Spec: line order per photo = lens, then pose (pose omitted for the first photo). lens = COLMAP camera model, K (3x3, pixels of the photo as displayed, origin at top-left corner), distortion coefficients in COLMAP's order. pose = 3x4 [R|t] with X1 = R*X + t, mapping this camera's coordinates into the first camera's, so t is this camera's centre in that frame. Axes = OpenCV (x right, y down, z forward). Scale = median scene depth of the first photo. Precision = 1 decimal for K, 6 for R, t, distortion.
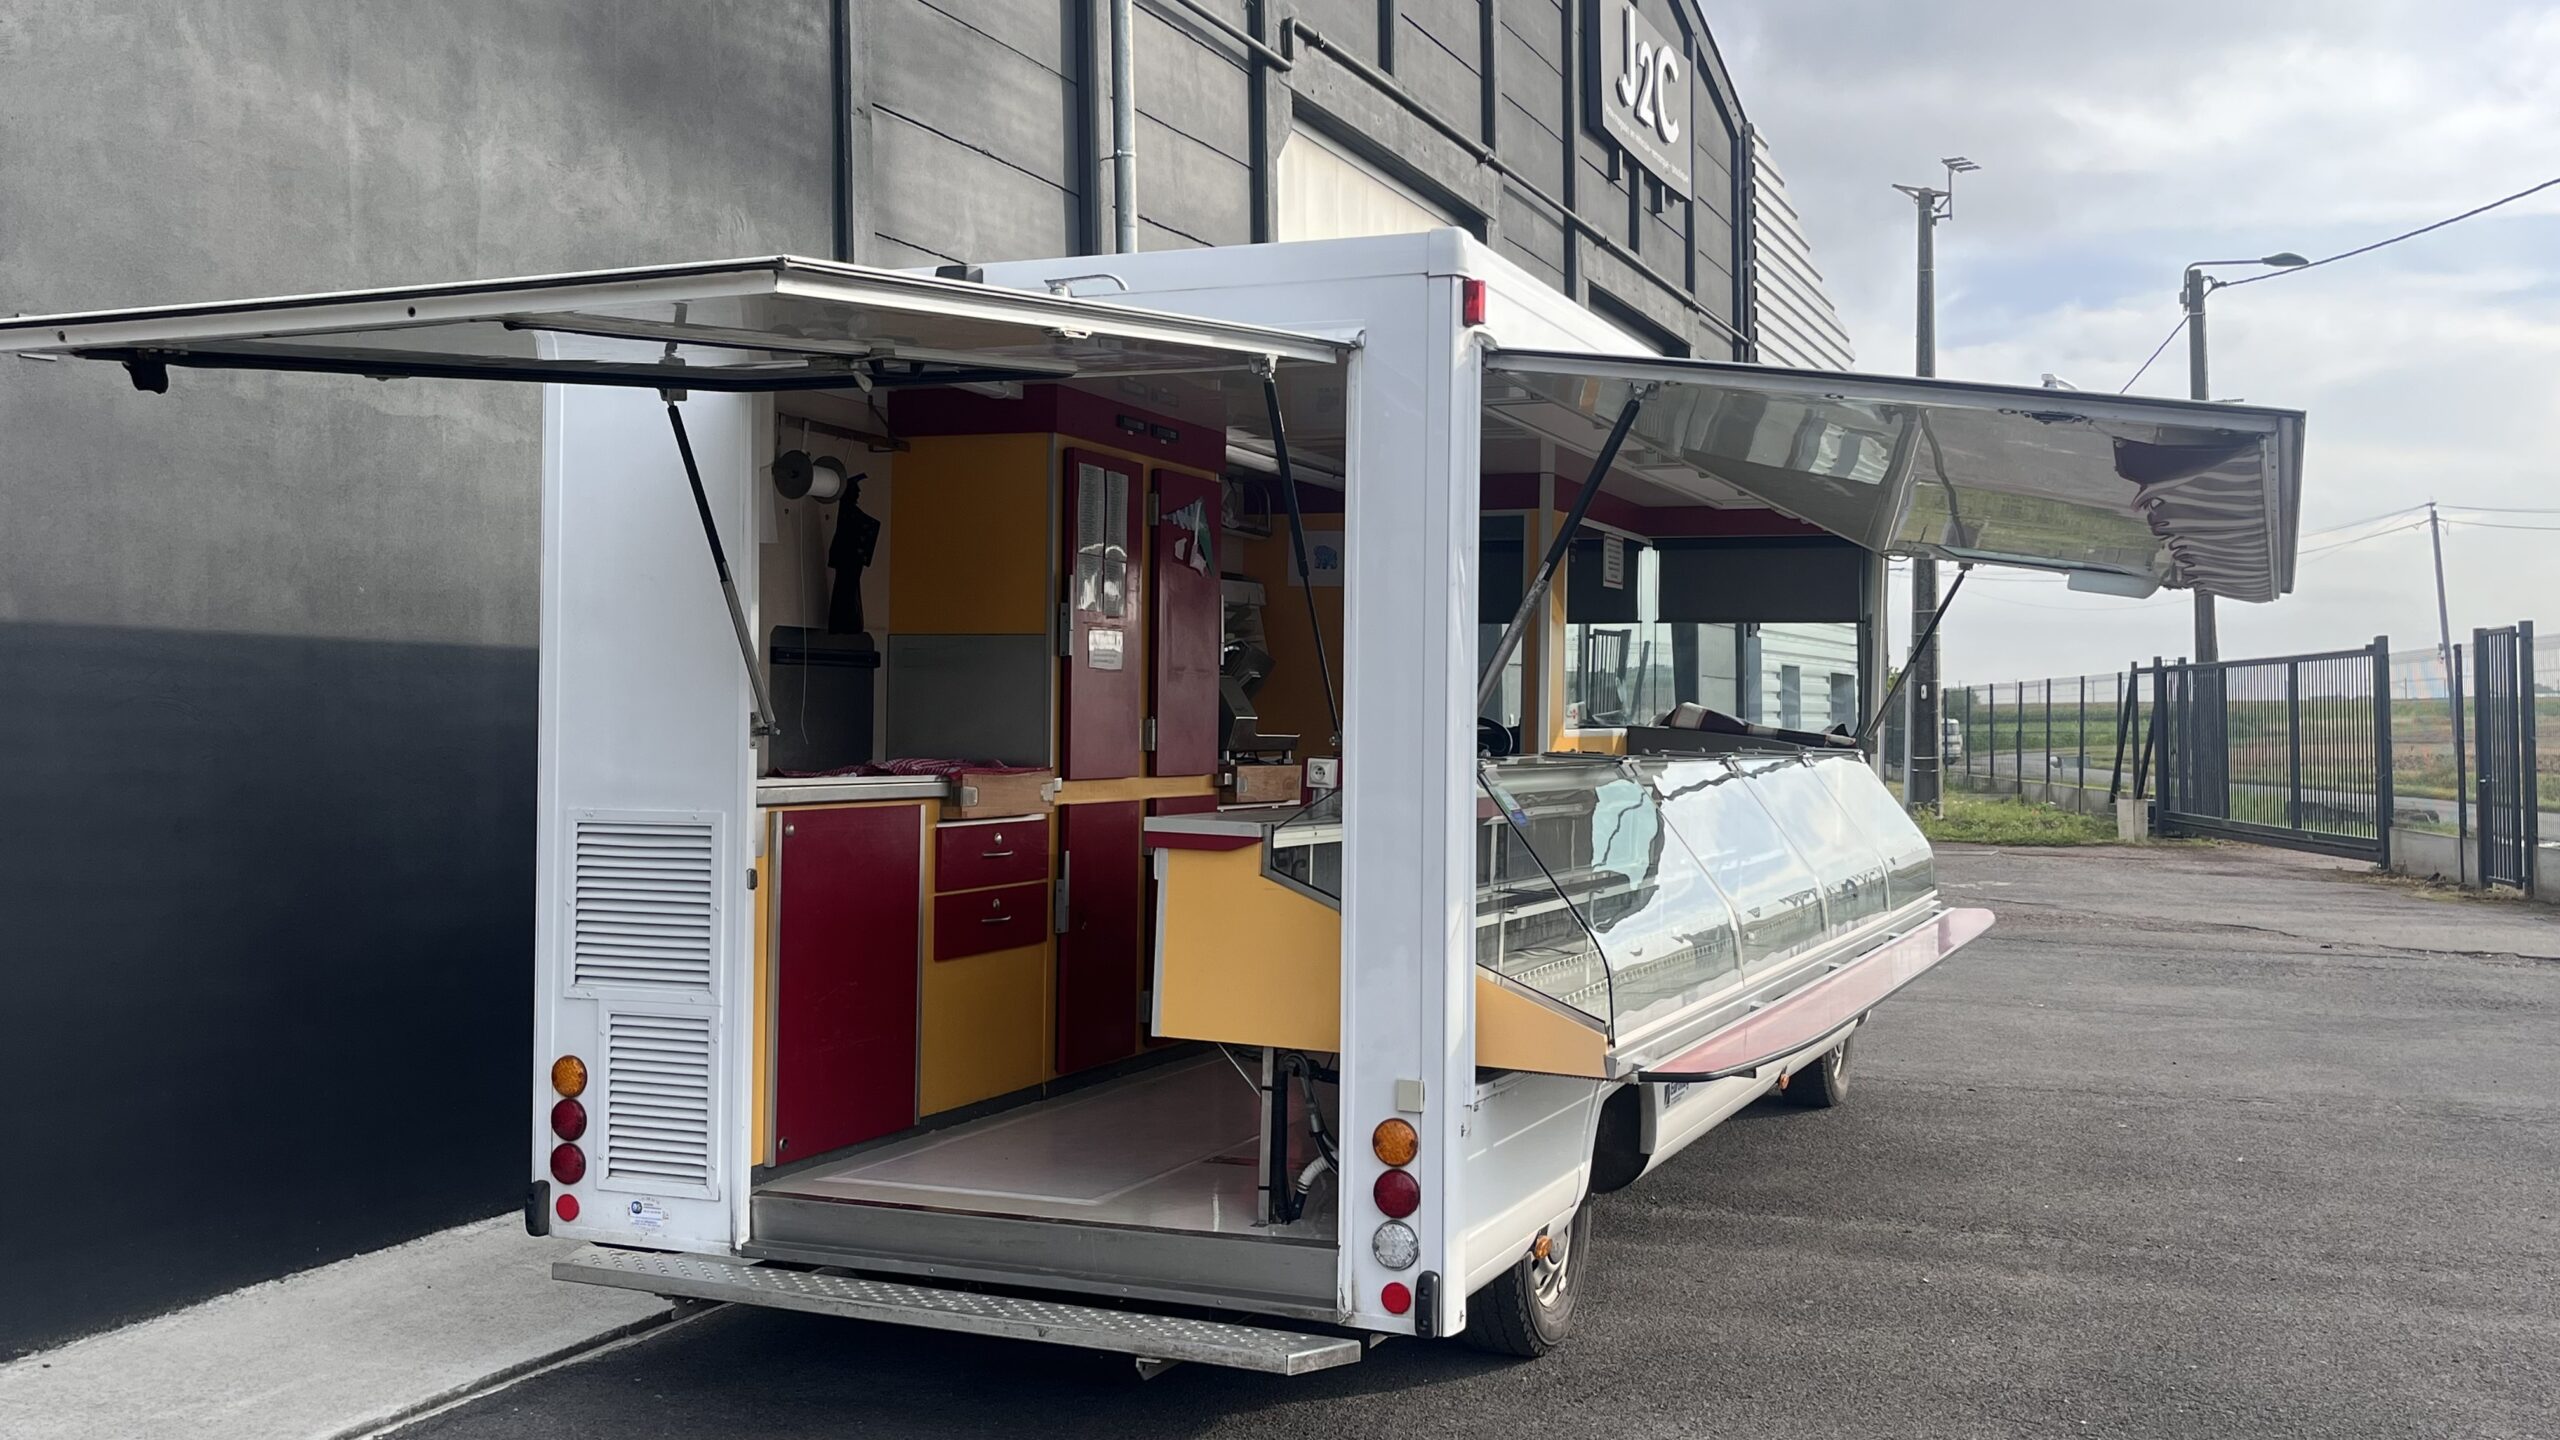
lens RADIAL K [[2369.6, 0, 1277.0], [0, 2369.6, 715.5], [0, 0, 1]] dist [0.006858, 0.000000]
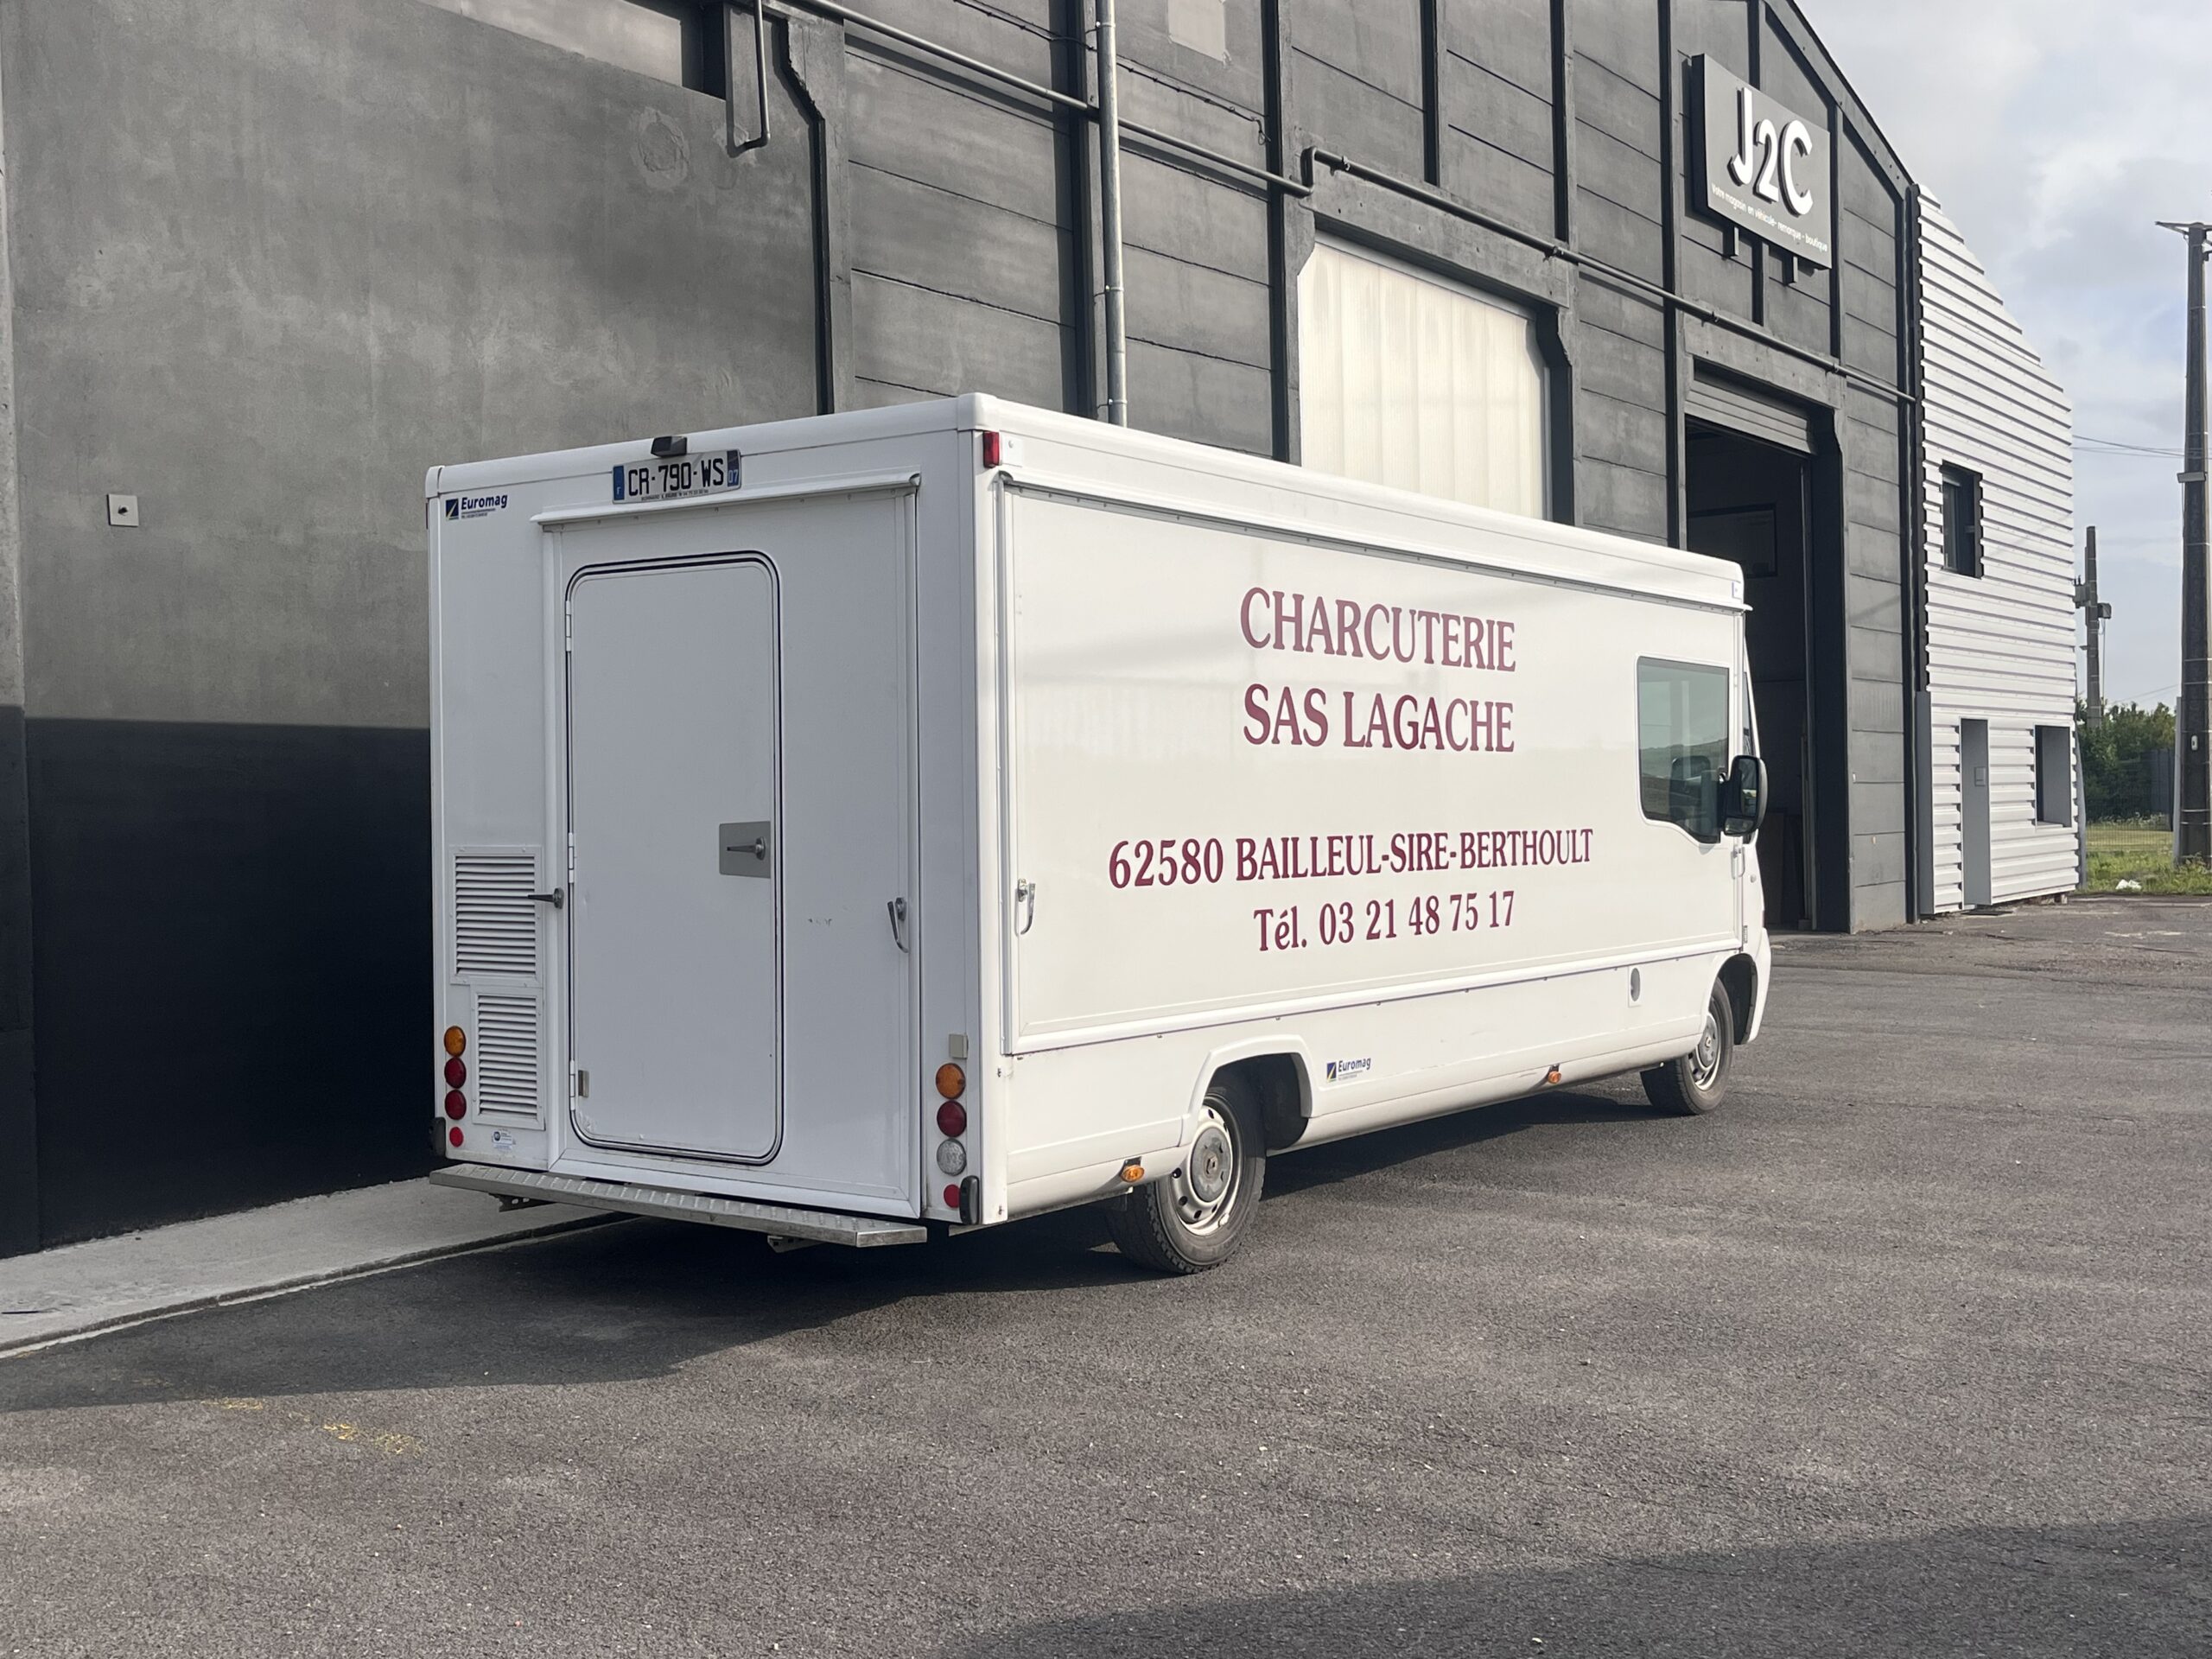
lens RADIAL K [[2316.2, 0, 1103.1], [0, 2316.2, 830.9], [0, 0, 1]] dist [0.011445, 0.000000]
pose [[0.973115, -0.010238, -0.230092, 0.197694], [0.014793, 0.999727, 0.018077, 0.007538], [0.229845, -0.020995, 0.973001, -0.113247]]
